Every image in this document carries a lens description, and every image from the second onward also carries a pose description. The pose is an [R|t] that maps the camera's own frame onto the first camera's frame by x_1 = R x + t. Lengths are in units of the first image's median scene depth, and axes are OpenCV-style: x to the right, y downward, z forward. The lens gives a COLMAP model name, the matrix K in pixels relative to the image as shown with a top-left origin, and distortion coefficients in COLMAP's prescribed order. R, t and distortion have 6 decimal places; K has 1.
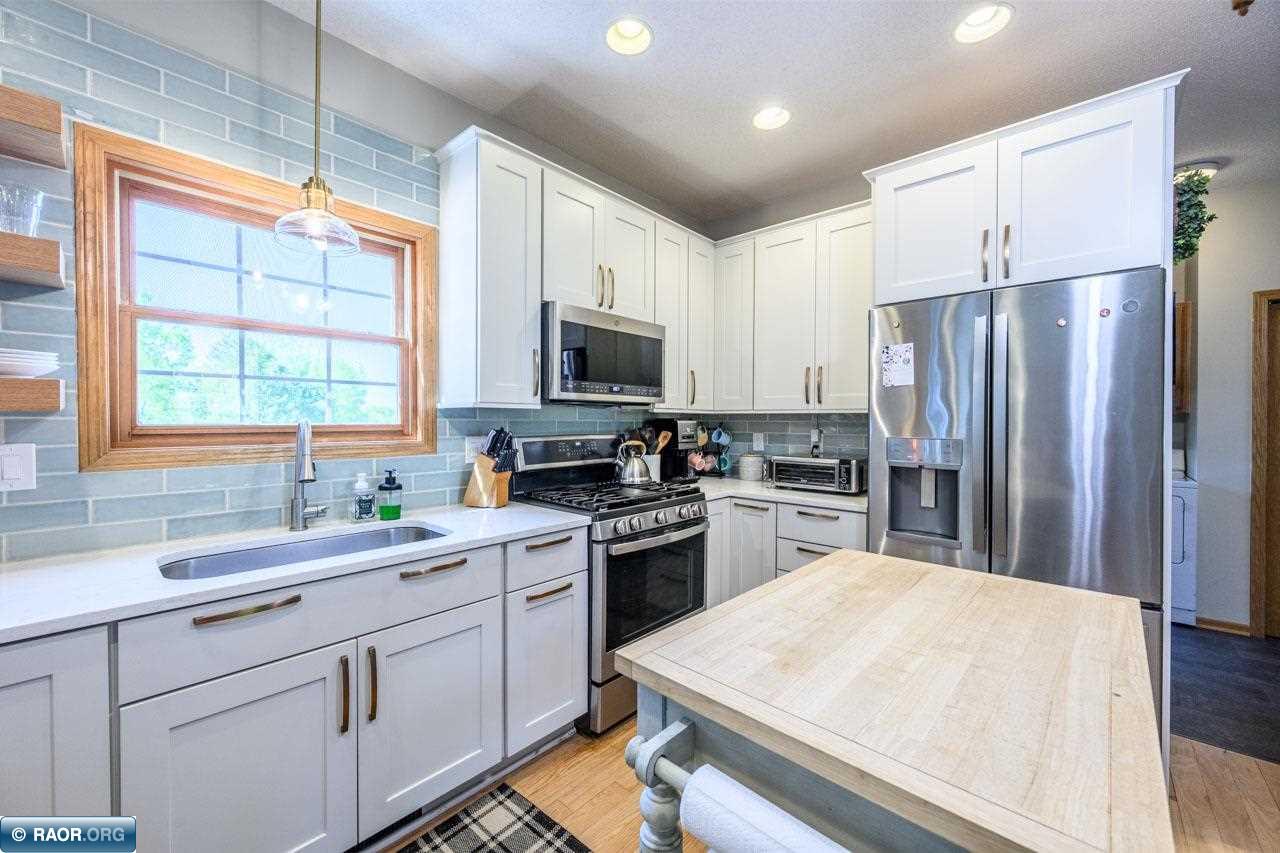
lens RADIAL K [[496.7, 0, 635.1], [0, 496.7, 425.3], [0, 0, 1]] dist [0.002558, -0.000523]
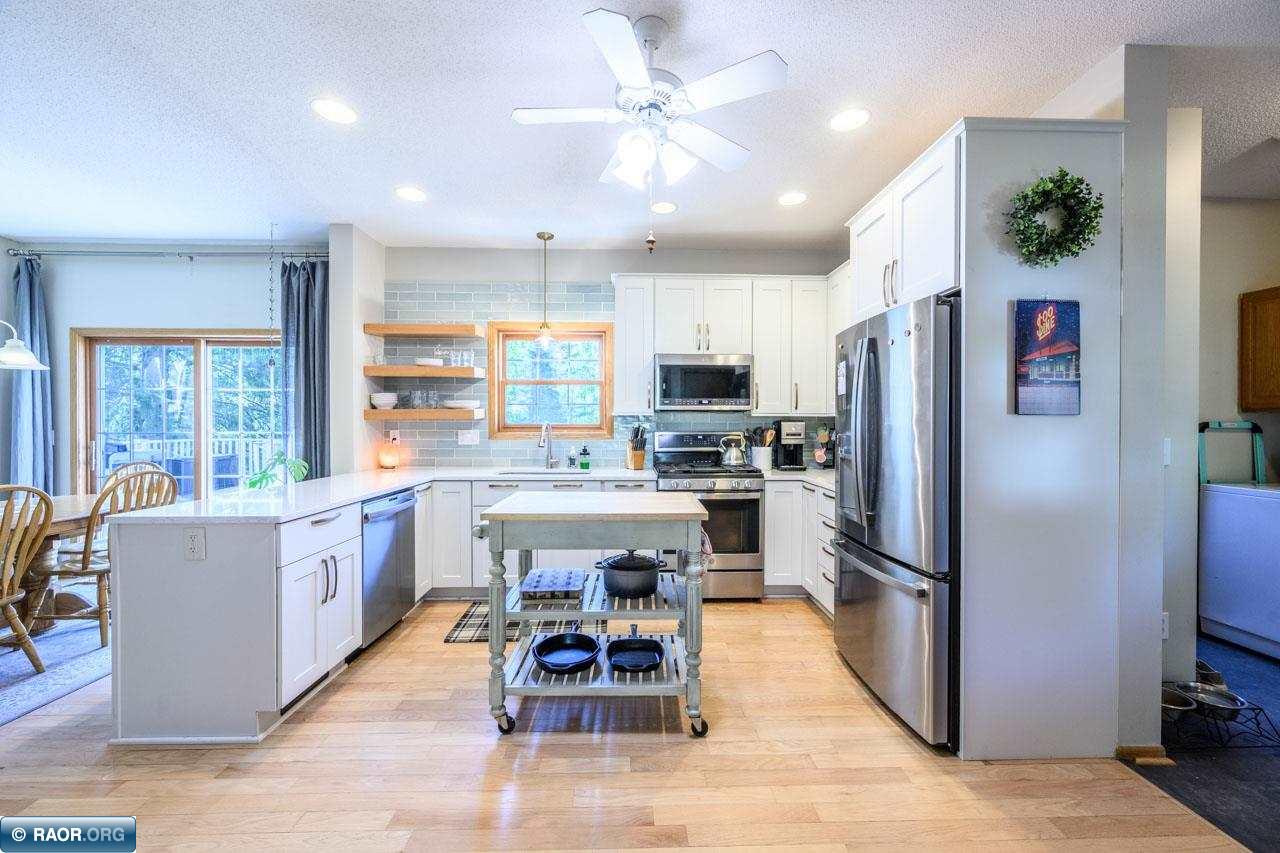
lens RADIAL K [[496.7, 0, 637.9], [0, 496.7, 428.1], [0, 0, 1]] dist [0.002558, -0.000523]
pose [[0.693414, 0.005696, -0.720517, 1.004168], [-0.008400, 0.999965, -0.000178, 0.012288], [0.720490, 0.006176, 0.693438, -0.251875]]
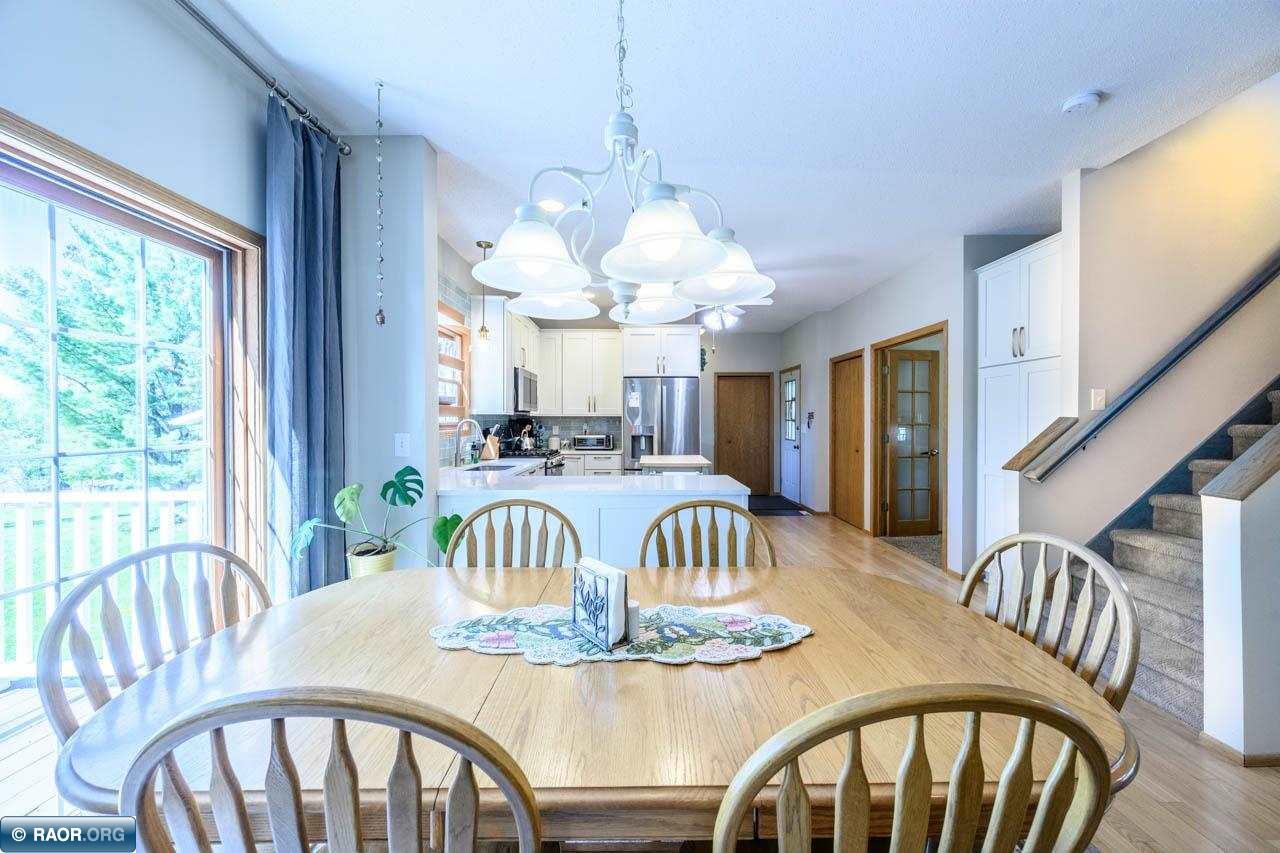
lens RADIAL K [[496.7, 0, 641.6], [0, 496.7, 425.8], [0, 0, 1]] dist [0.002558, -0.000523]
pose [[0.718134, -0.009586, 0.695839, -1.287791], [0.008424, 0.999952, 0.005082, 0.012018], [-0.695854, 0.002212, 0.718180, -0.974408]]
